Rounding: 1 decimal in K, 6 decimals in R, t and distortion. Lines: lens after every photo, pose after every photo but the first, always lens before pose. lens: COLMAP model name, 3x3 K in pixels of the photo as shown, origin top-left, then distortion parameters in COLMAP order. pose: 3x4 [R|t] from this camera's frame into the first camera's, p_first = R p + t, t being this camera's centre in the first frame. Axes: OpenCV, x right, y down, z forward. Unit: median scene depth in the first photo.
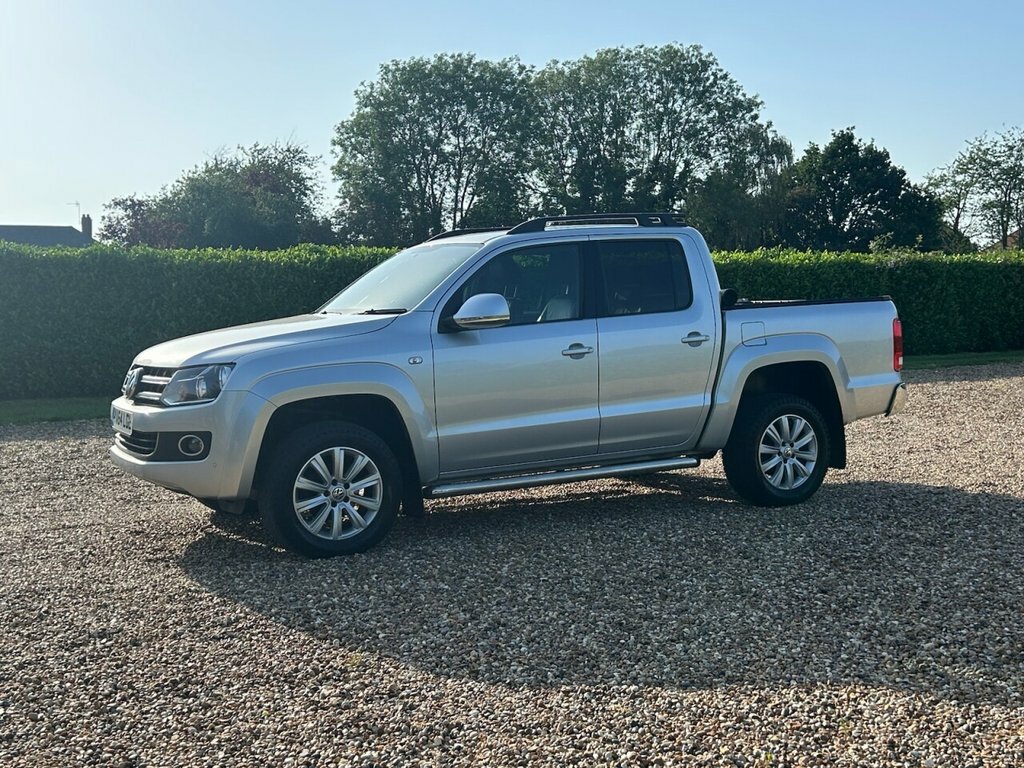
lens RADIAL K [[1178.1, 0, 512.0], [0, 1178.1, 384.0], [0, 0, 1]] dist [0.140322, 0.007582]
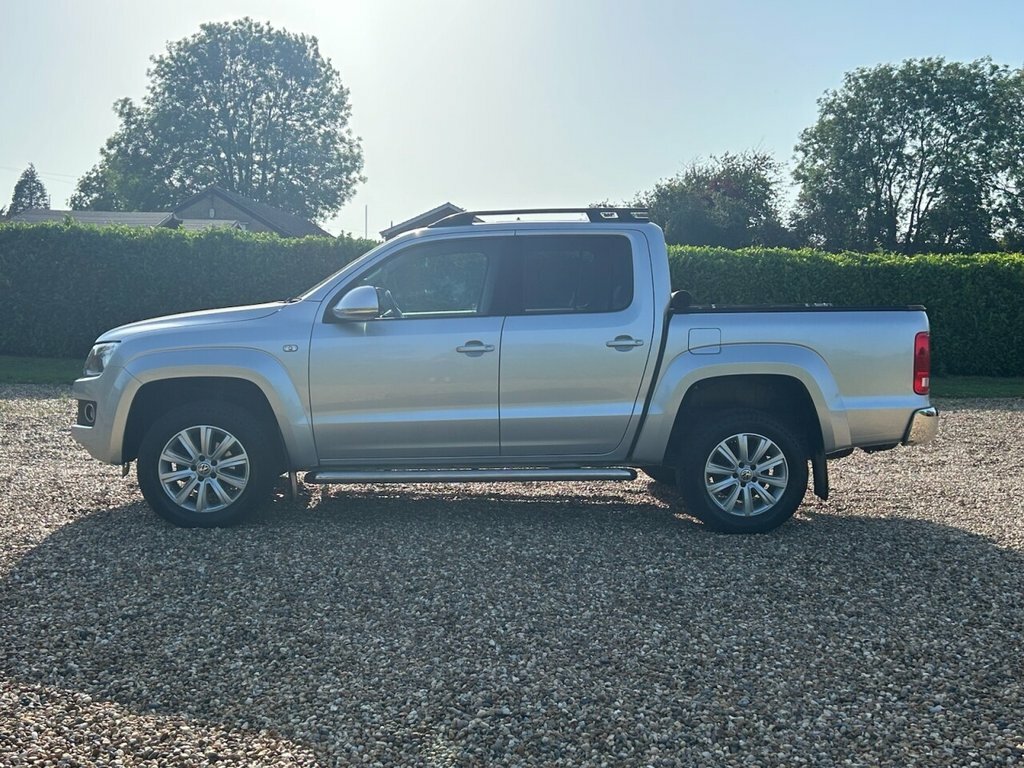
lens RADIAL K [[1061.6, 0, 512.0], [0, 1061.6, 384.0], [0, 0, 1]] dist [0.112451, -0.226003]
pose [[0.905234, 0.067864, -0.419459, 0.200631], [-0.062427, 0.997693, 0.026694, -0.010650], [0.420303, 0.002021, 0.907382, 0.096355]]
